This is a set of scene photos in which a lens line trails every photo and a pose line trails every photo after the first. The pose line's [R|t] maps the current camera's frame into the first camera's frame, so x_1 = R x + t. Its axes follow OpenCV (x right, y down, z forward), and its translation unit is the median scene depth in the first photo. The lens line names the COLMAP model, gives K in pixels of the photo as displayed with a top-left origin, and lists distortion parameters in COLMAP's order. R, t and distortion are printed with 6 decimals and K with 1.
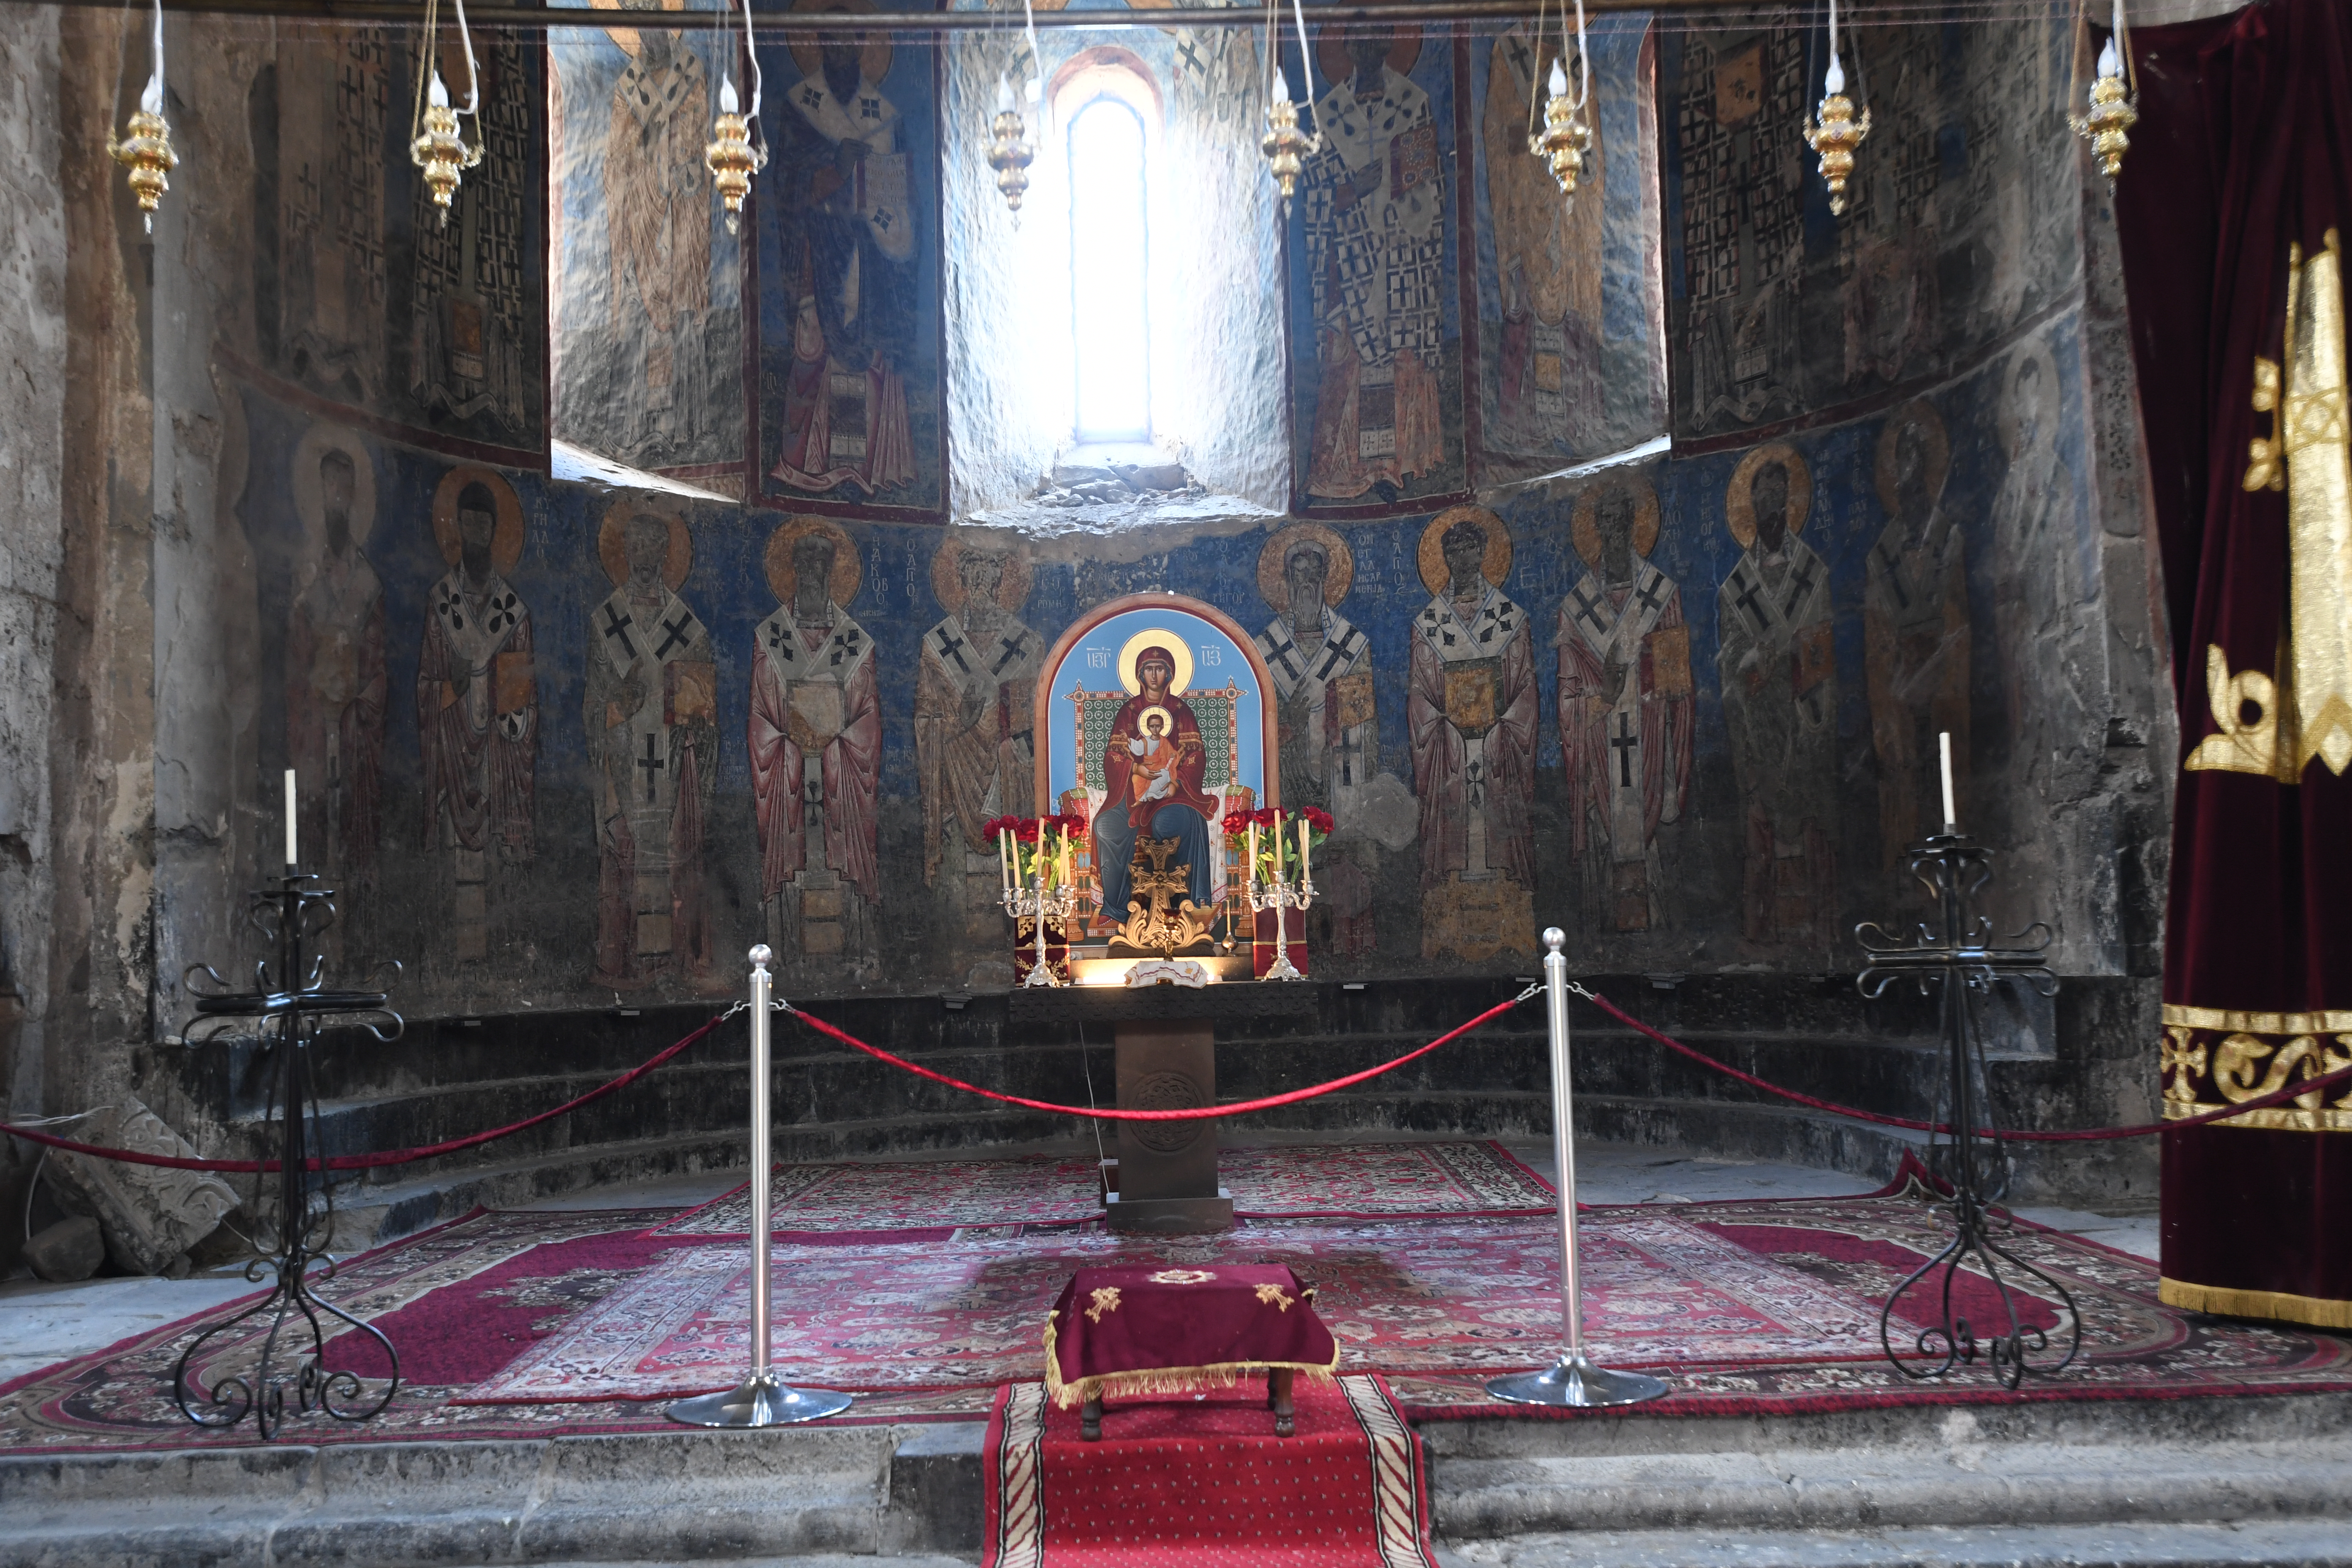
lens RADIAL K [[2239.8, 0, 1176.0], [0, 2239.8, 784.0], [0, 0, 1]] dist [0.013370, 0.117584]
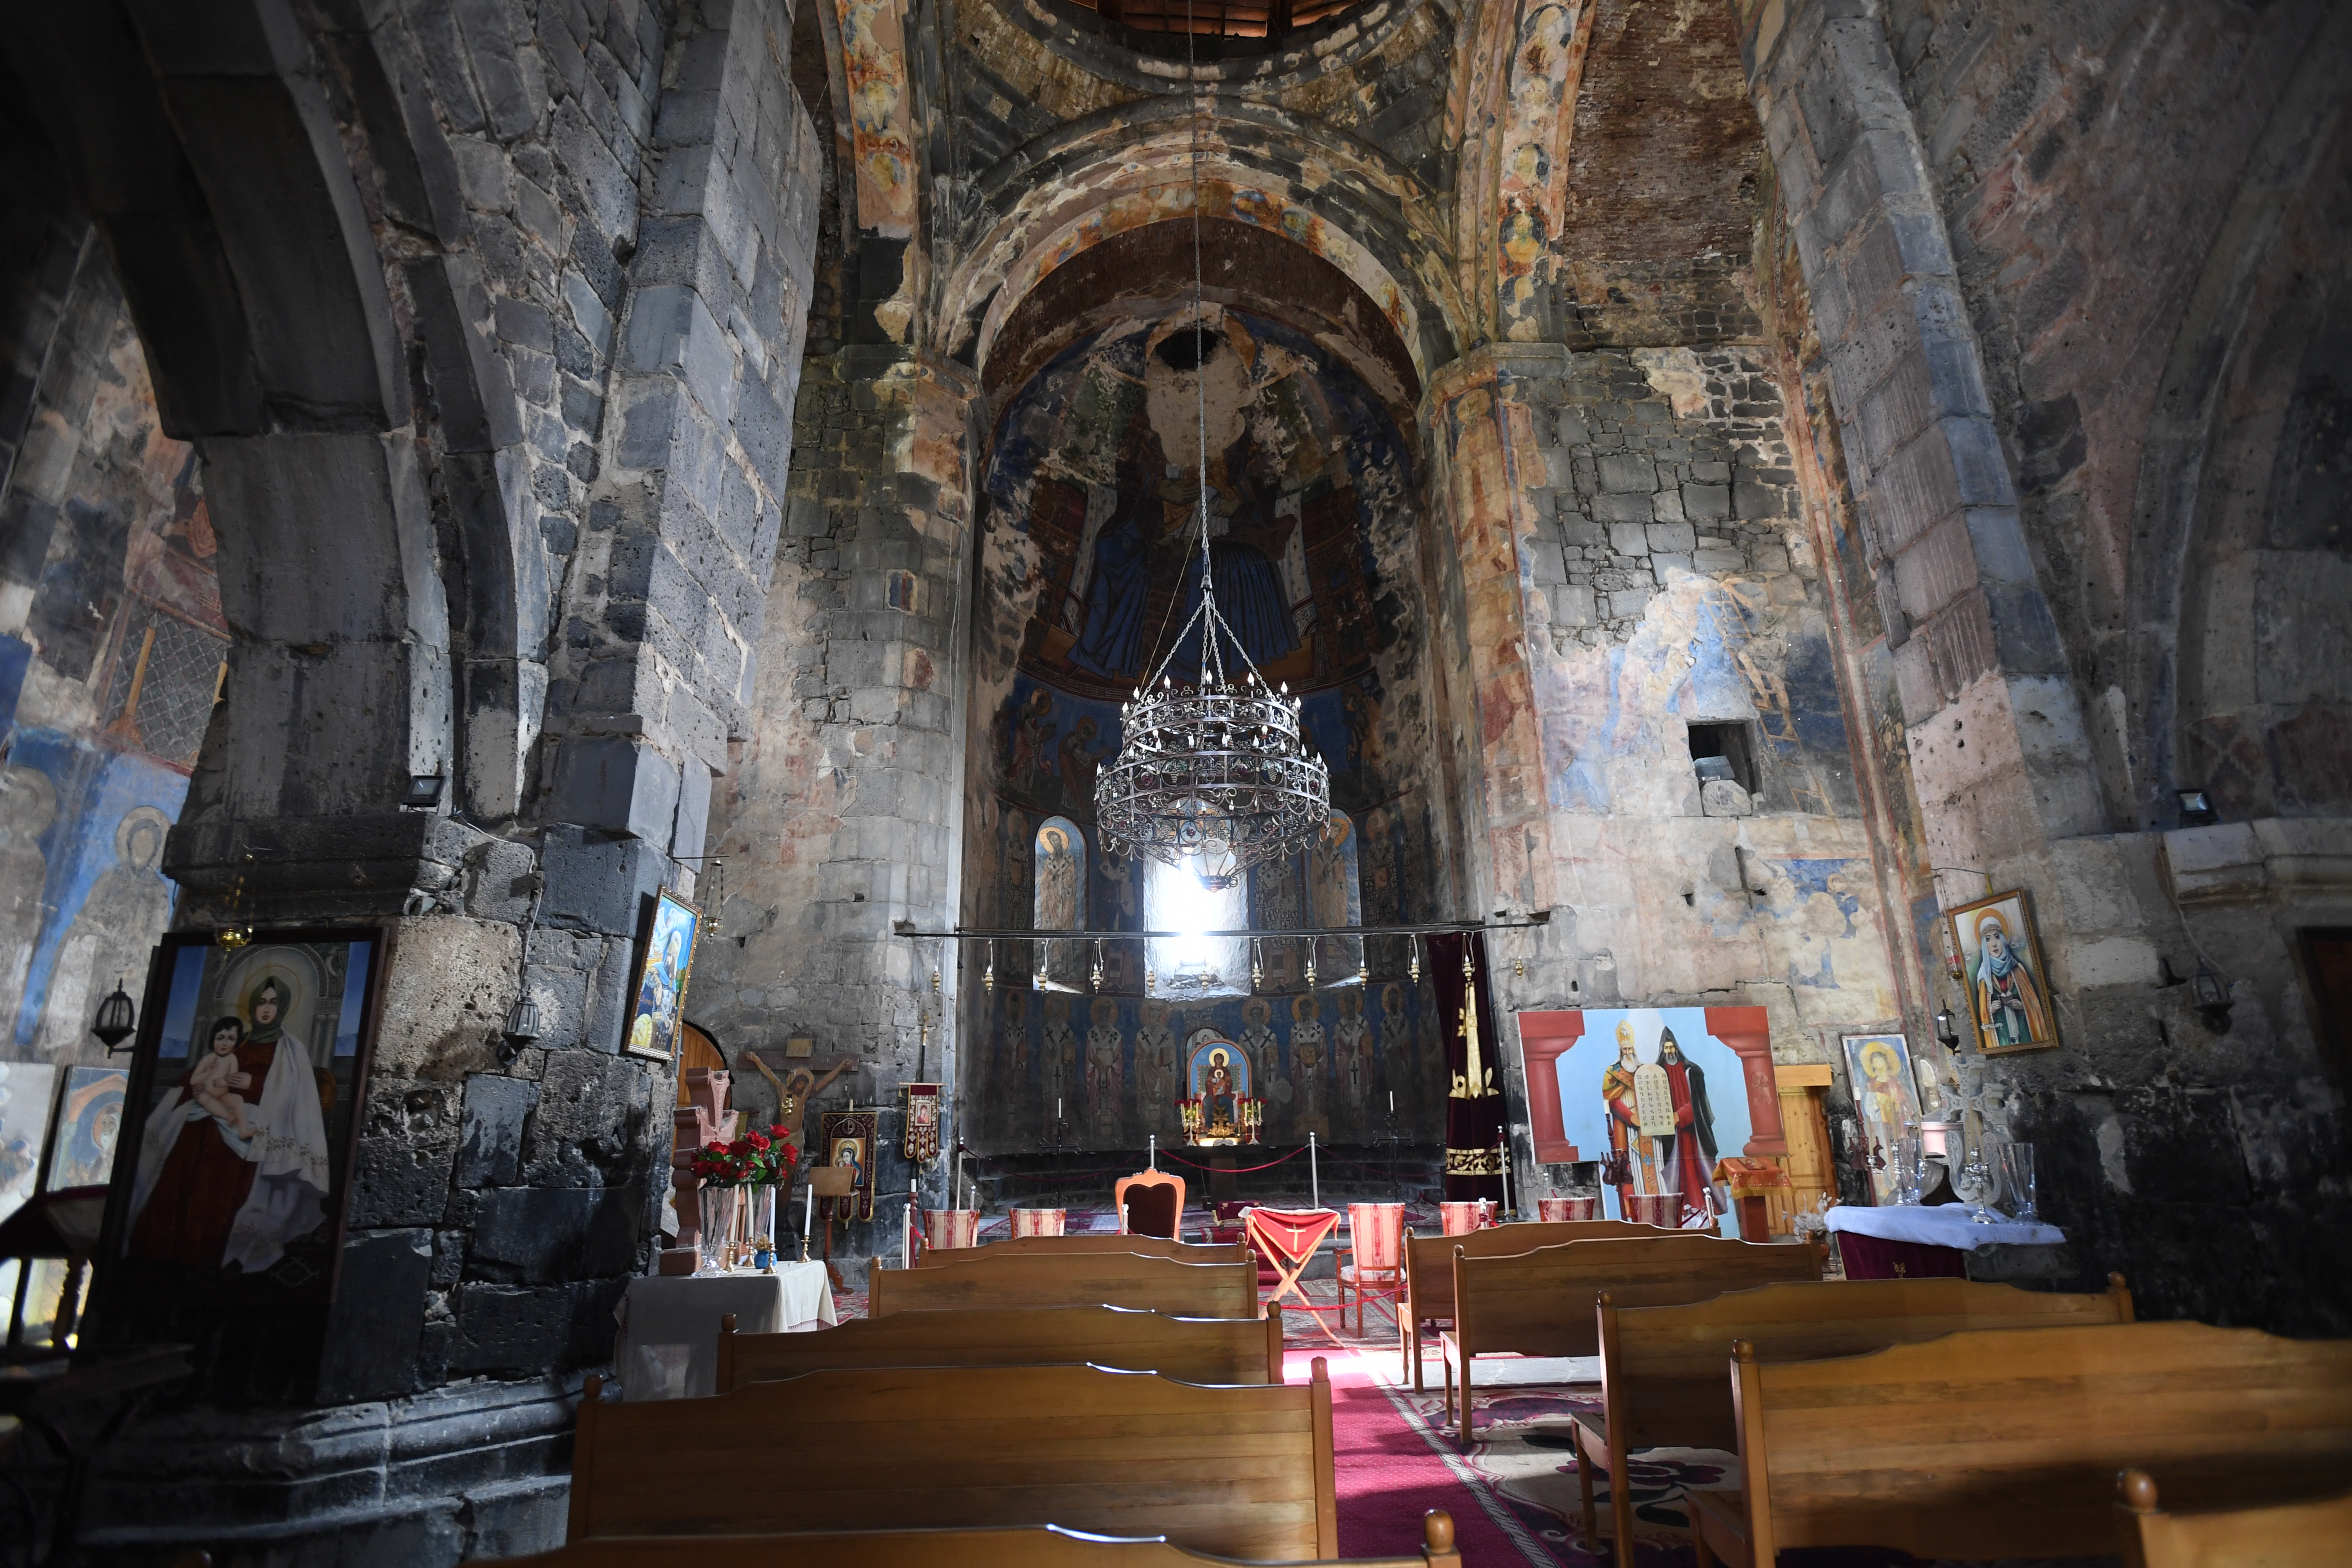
lens RADIAL K [[1135.9, 0, 1188.3], [0, 1135.9, 791.2], [0, 0, 1]] dist [-0.059212, 0.020420]
pose [[0.999966, 0.006712, 0.004699, -0.053140], [-0.005520, 0.975701, -0.219035, -0.053714], [-0.006055, 0.219002, 0.975706, -0.700784]]
